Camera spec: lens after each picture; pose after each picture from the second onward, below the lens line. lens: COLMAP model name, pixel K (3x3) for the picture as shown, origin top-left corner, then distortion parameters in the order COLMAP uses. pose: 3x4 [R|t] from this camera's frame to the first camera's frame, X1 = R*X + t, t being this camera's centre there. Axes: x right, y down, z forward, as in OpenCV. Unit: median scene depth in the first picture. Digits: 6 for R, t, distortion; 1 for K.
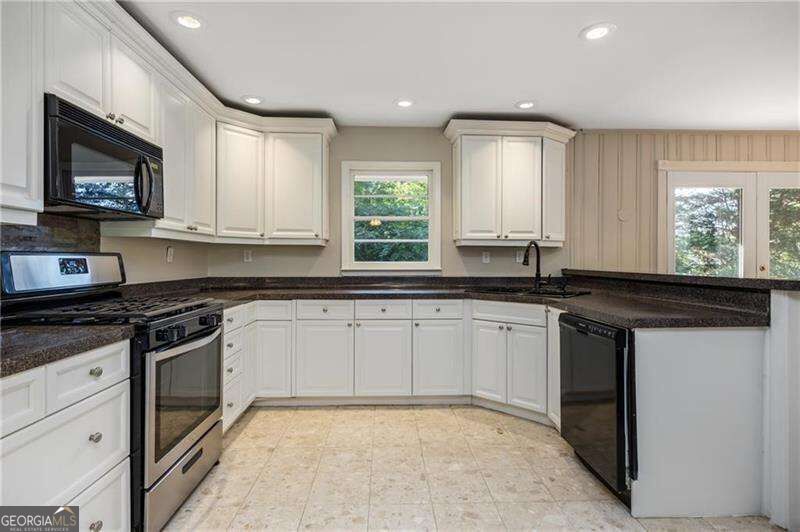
lens RADIAL K [[413.2, 0, 393.8], [0, 413.2, 262.7], [0, 0, 1]] dist [0.001497, -0.000663]
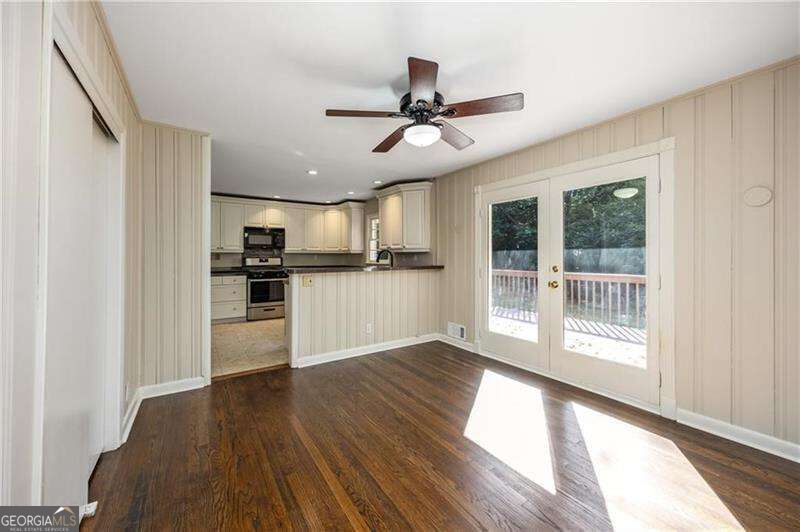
lens RADIAL K [[303.2, 0, 397.7], [0, 303.2, 254.5], [0, 0, 1]] dist [-0.001011, 0.000048]
pose [[0.532089, -0.008533, -0.846646, 1.619252], [-0.003509, 0.999918, -0.012284, -0.013120], [0.846681, 0.009507, 0.532015, 0.305712]]
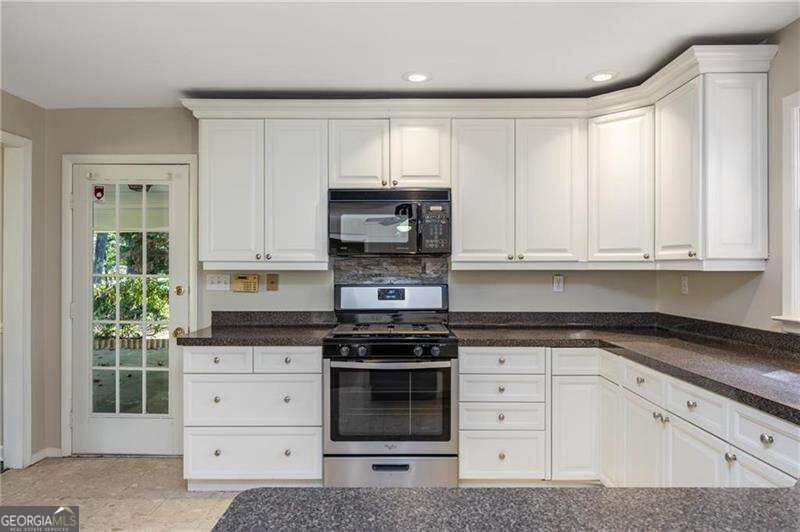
lens RADIAL K [[548.4, 0, 396.6], [0, 548.4, 266.2], [0, 0, 1]] dist [0.006972, -0.000224]
pose [[-0.037011, -0.012300, -0.999239, 0.640896], [-0.007518, 0.999899, -0.012030, -0.039089], [0.999287, 0.007067, -0.037099, 0.661733]]
